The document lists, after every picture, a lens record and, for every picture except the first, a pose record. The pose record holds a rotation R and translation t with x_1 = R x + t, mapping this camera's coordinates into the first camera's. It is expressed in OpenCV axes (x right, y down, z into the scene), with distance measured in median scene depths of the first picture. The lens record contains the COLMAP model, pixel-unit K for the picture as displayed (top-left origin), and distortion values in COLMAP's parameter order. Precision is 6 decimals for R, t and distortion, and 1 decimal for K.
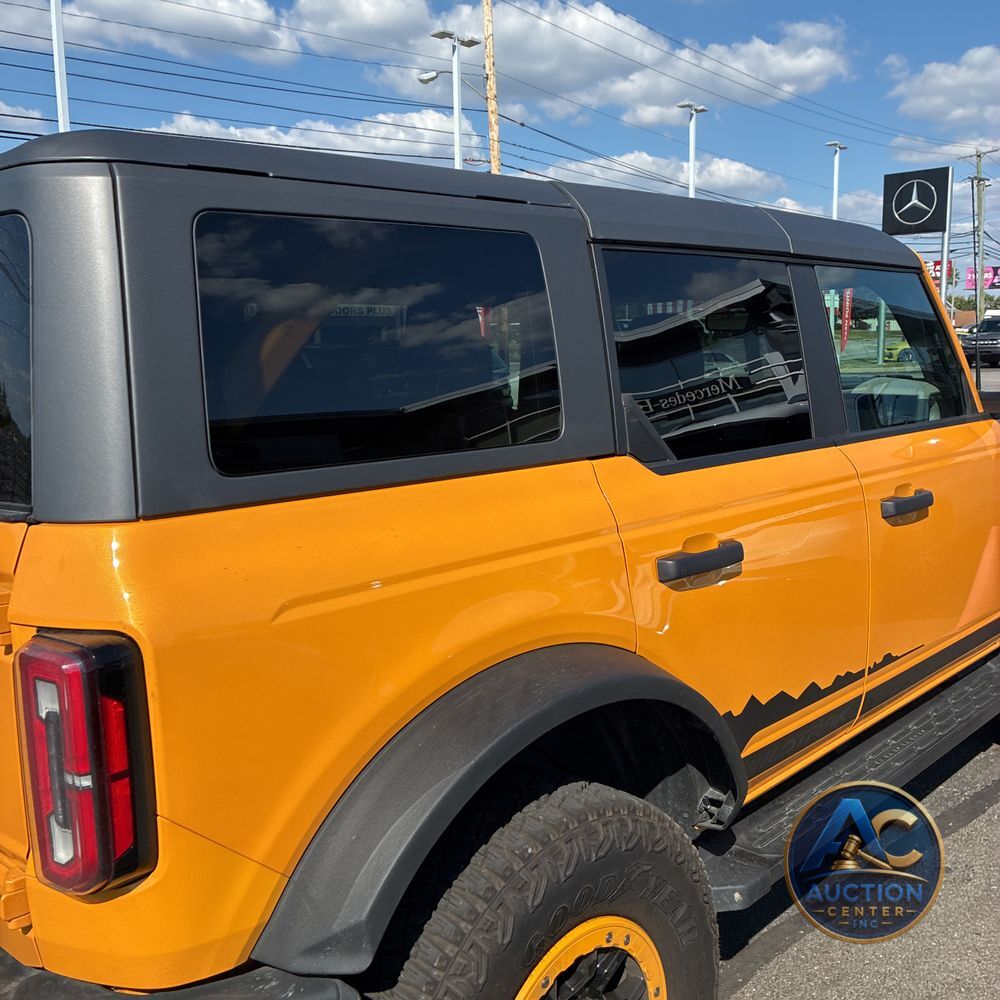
lens RADIAL K [[998.3, 0, 503.6], [0, 998.3, 485.6], [0, 0, 1]] dist [0.034432, -0.026036]
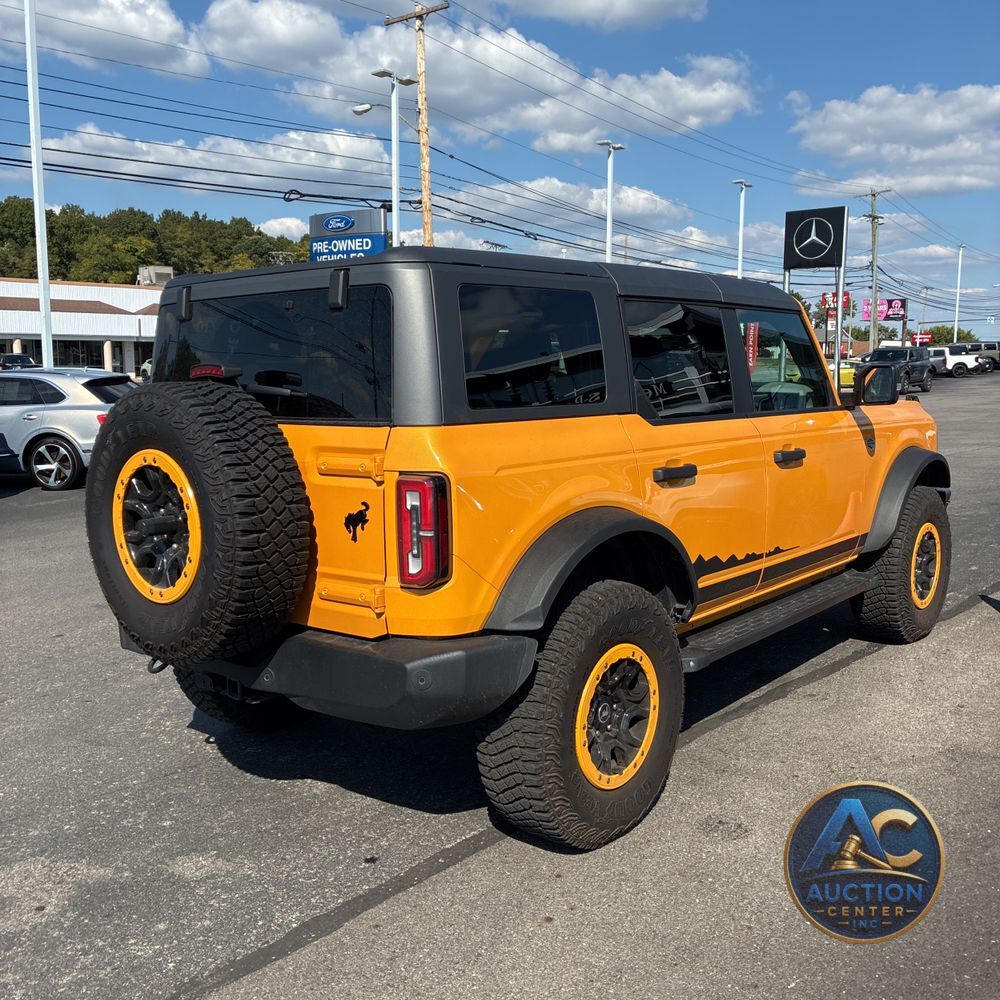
lens RADIAL K [[999.4, 0, 467.3], [0, 999.4, 498.0], [0, 0, 1]] dist [0.009551, -0.003925]
pose [[0.998393, 0.011236, 0.055551, -0.221513], [-0.010777, 0.999905, -0.008569, 0.111440], [-0.055642, 0.007957, 0.998419, -0.624714]]
